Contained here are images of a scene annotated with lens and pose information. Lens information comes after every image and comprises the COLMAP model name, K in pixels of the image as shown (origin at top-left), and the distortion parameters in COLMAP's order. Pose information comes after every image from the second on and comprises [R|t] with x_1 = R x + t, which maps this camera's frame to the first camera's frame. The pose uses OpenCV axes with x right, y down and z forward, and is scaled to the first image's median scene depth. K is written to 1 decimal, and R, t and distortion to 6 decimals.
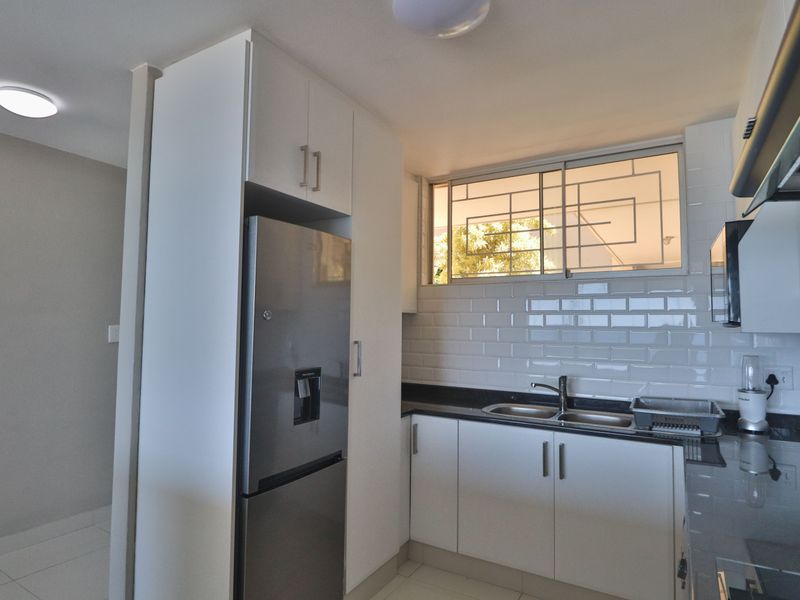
lens RADIAL K [[458.8, 0, 400.0], [0, 458.8, 300.0], [0, 0, 1]] dist [-0.003841, -0.000770]
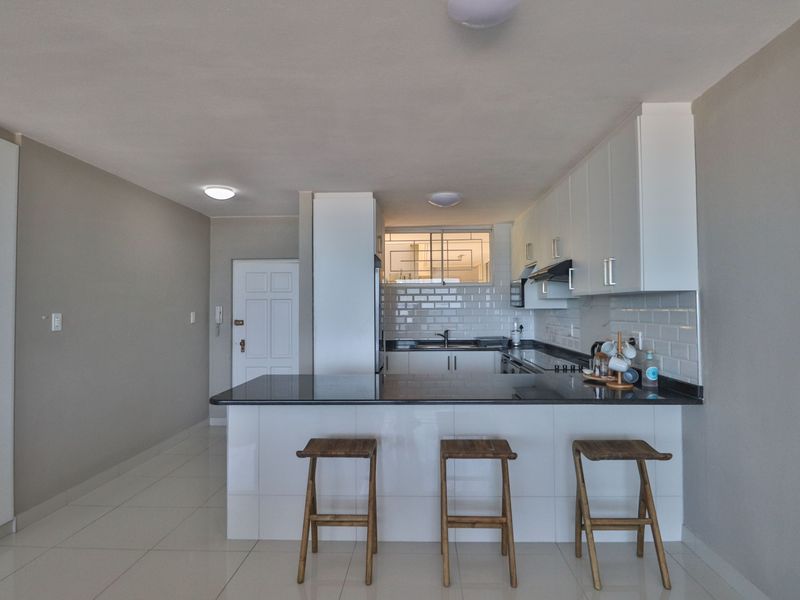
lens RADIAL K [[461.2, 0, 406.2], [0, 461.2, 297.2], [0, 0, 1]] dist [-0.015368, -0.000920]
pose [[0.874473, 0.001886, 0.485071, -0.890114], [-0.012154, 0.999764, 0.018025, -0.032479], [-0.484922, -0.021659, 0.874289, -0.840423]]
